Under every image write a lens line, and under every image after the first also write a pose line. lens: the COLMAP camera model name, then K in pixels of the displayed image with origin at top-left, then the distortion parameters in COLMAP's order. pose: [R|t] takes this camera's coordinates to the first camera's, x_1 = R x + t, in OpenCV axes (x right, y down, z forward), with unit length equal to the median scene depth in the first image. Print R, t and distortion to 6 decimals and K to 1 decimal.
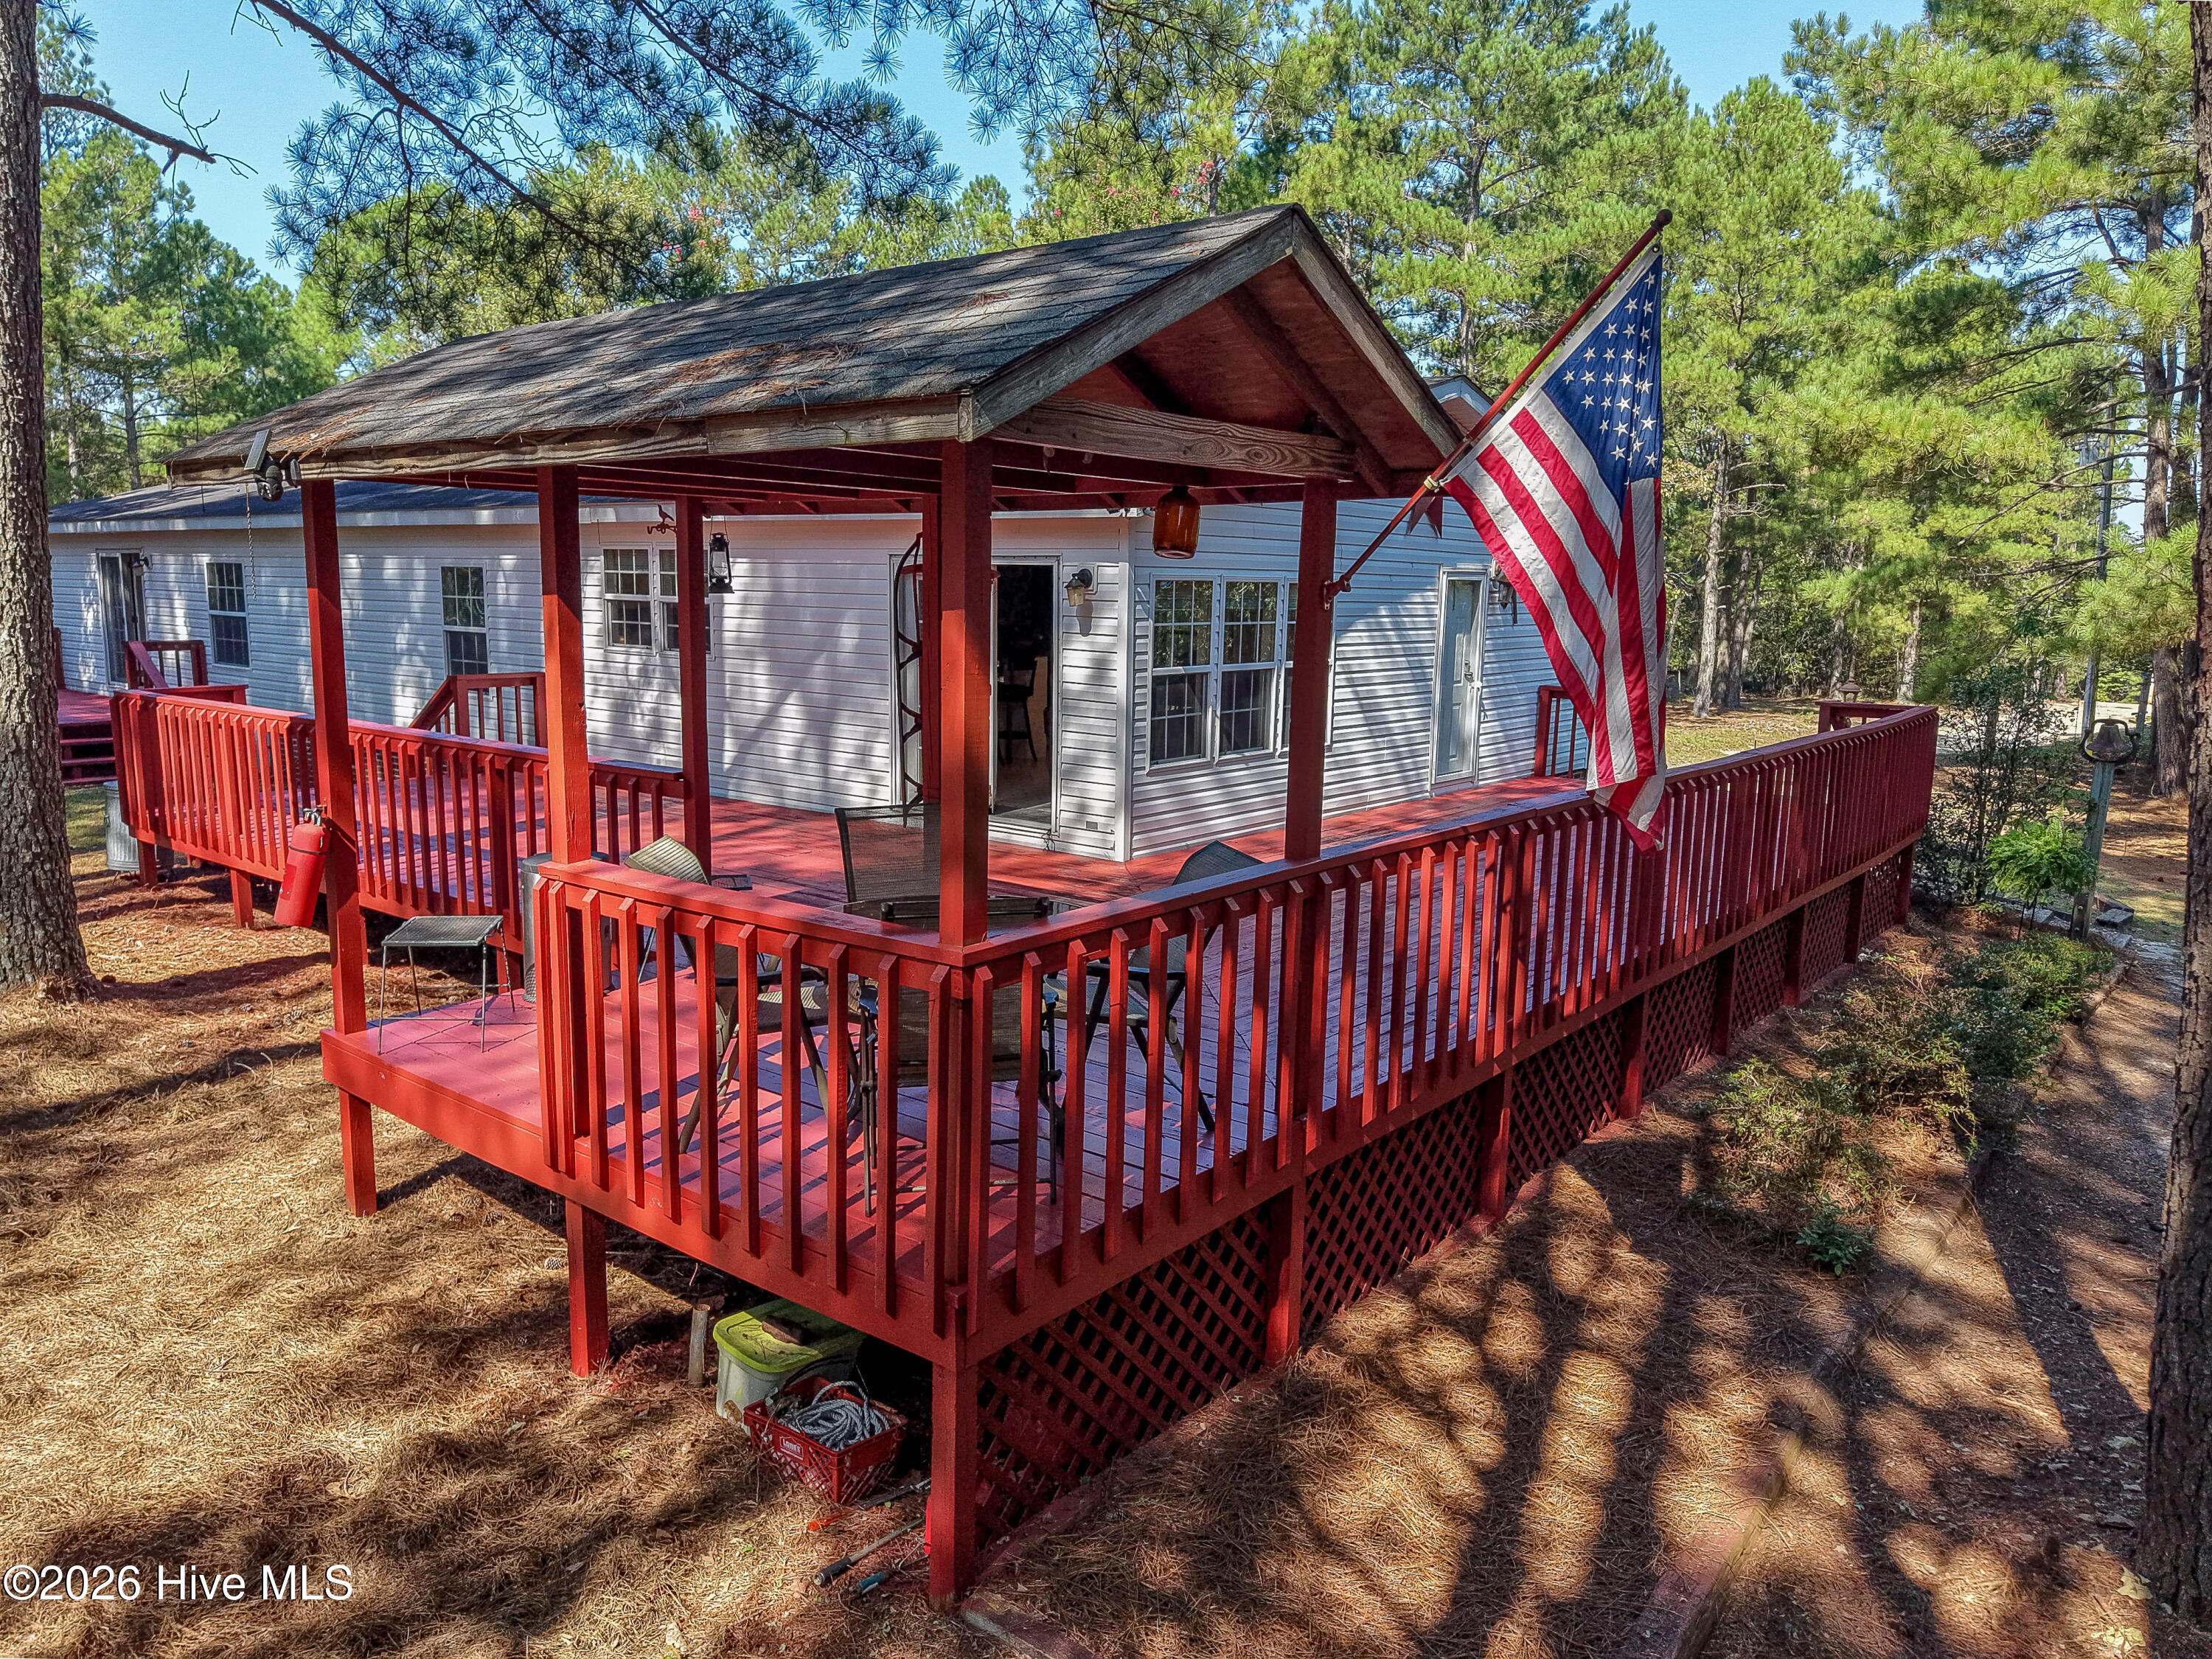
lens RADIAL K [[1507.4, 0, 1110.2], [0, 1507.4, 831.4], [0, 0, 1]] dist [0.027536, -0.015681]
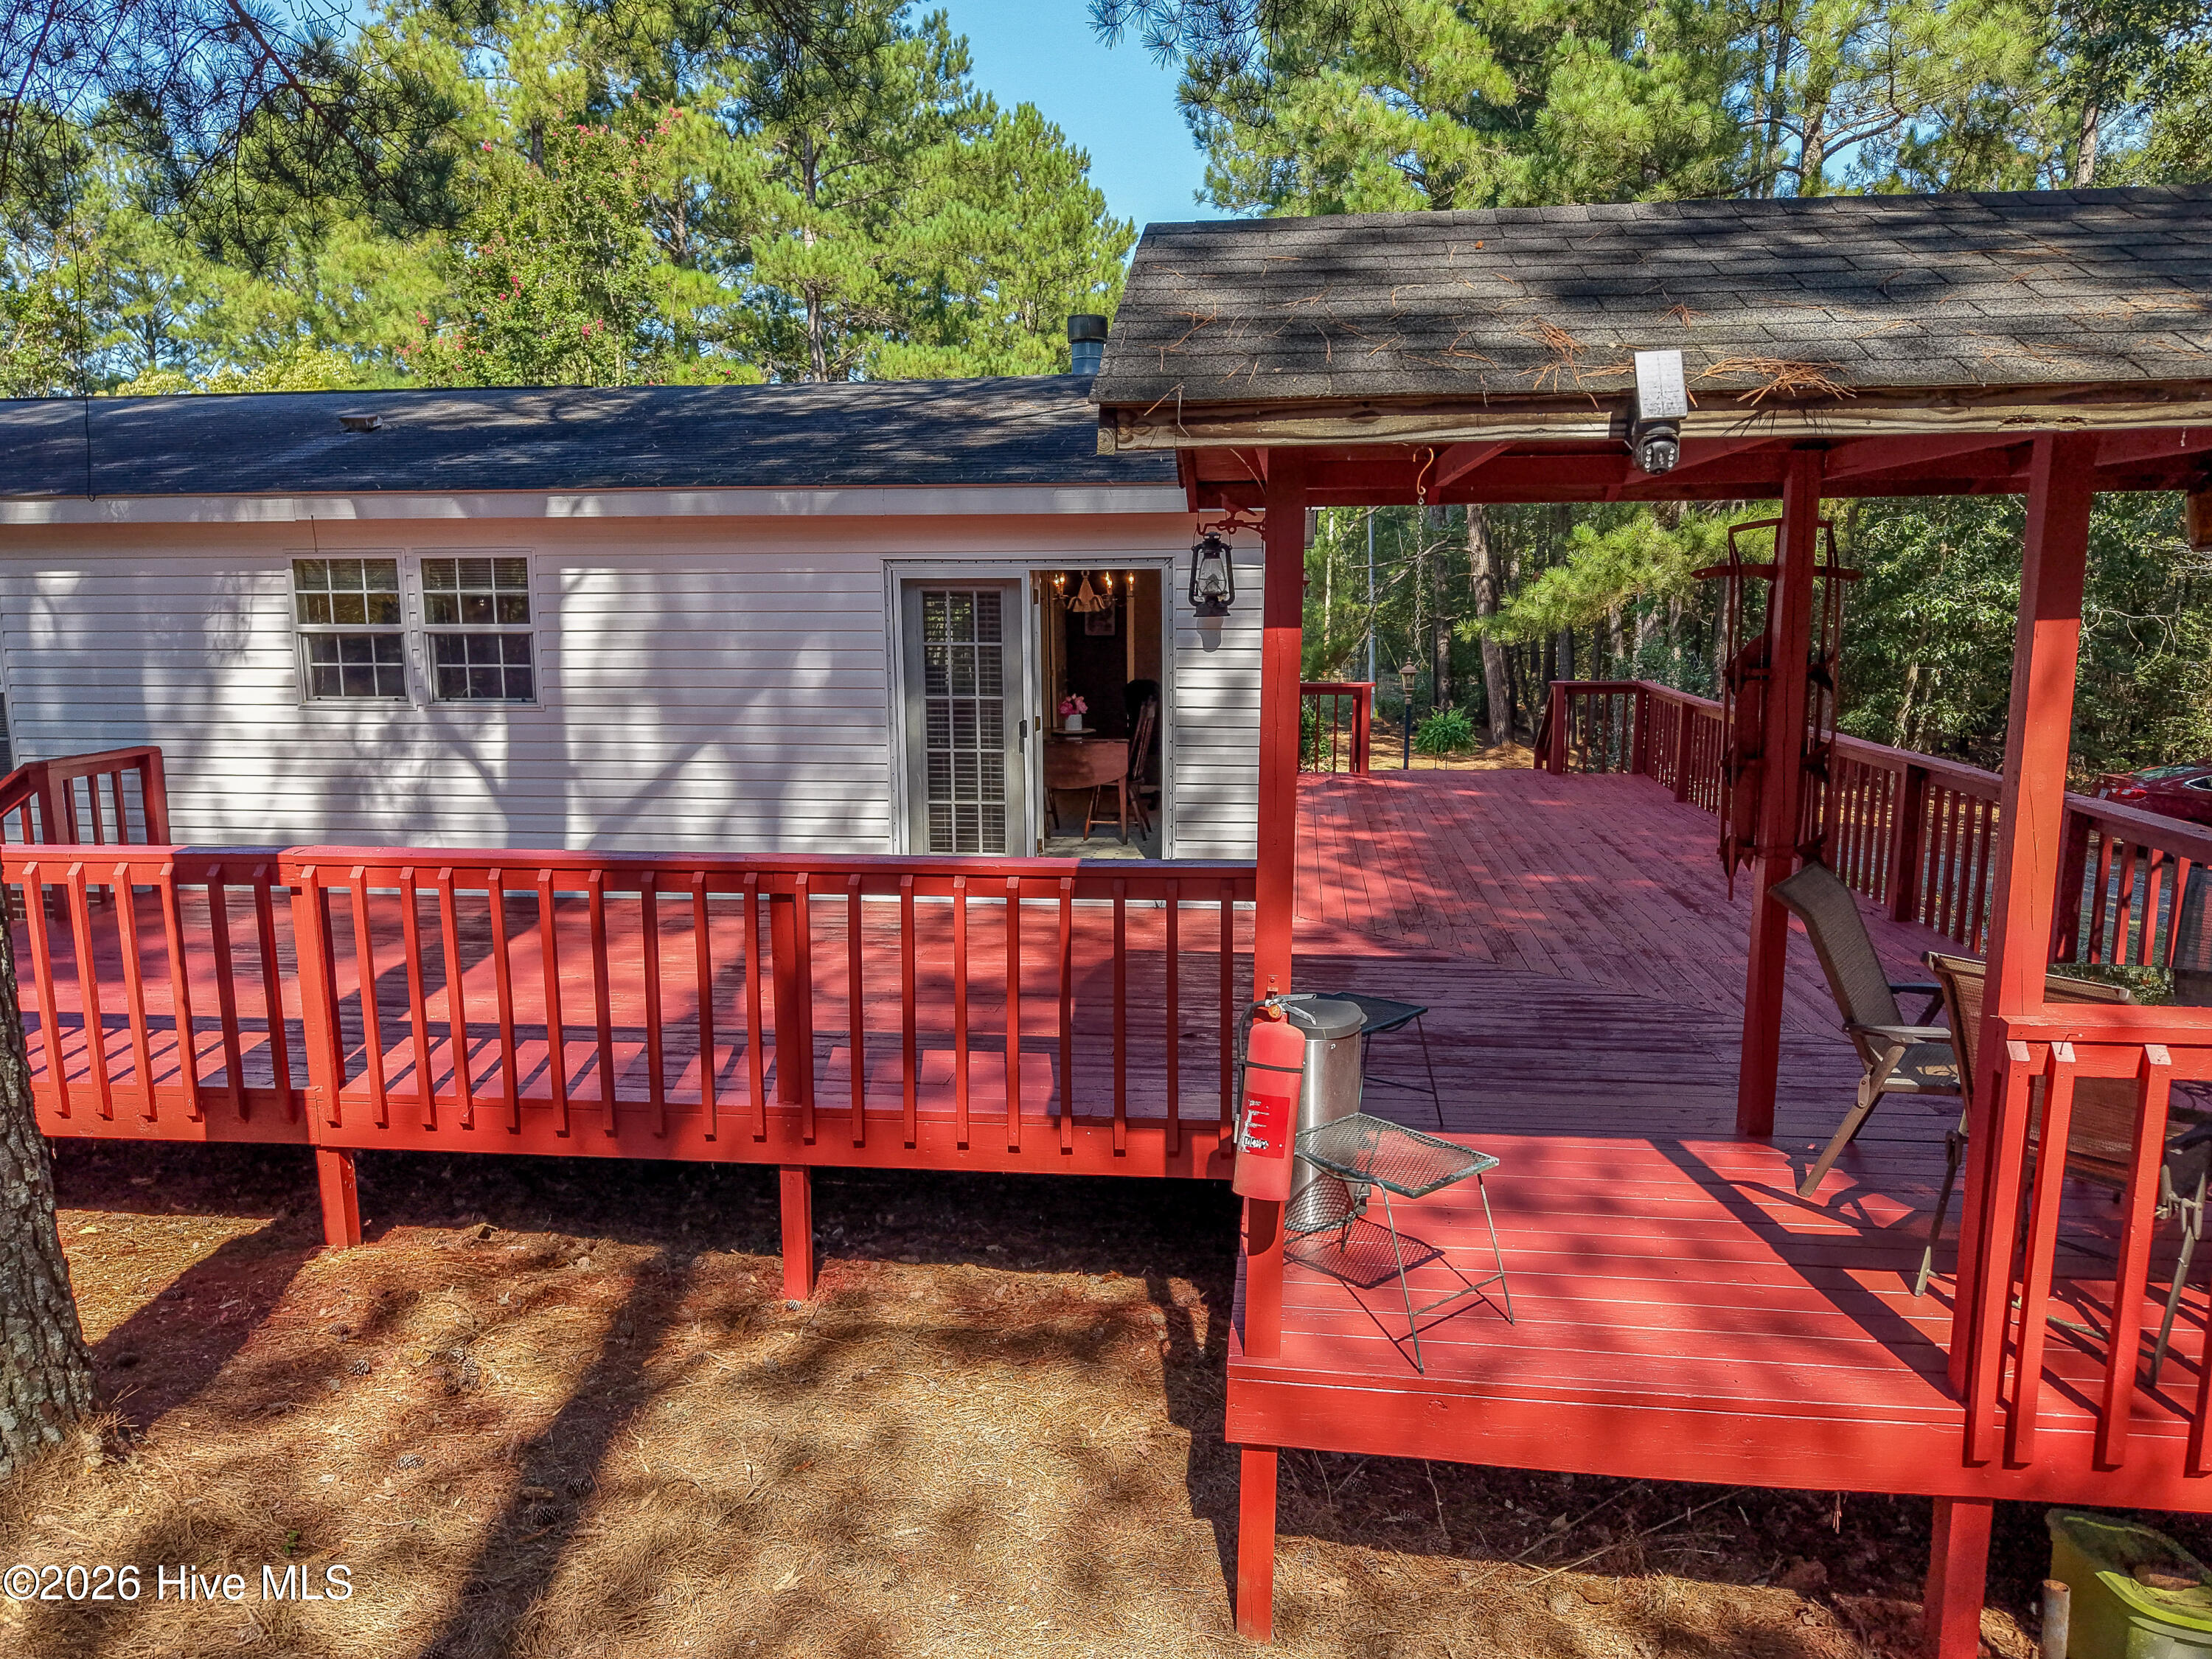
lens RADIAL K [[1507.4, 0, 1106.1], [0, 1507.4, 827.8], [0, 0, 1]] dist [0.027536, -0.015681]
pose [[0.852020, -0.107200, 0.512417, -0.392071], [0.108120, 0.993740, 0.028119, -0.046973], [-0.512223, 0.031444, 0.858276, 0.234321]]
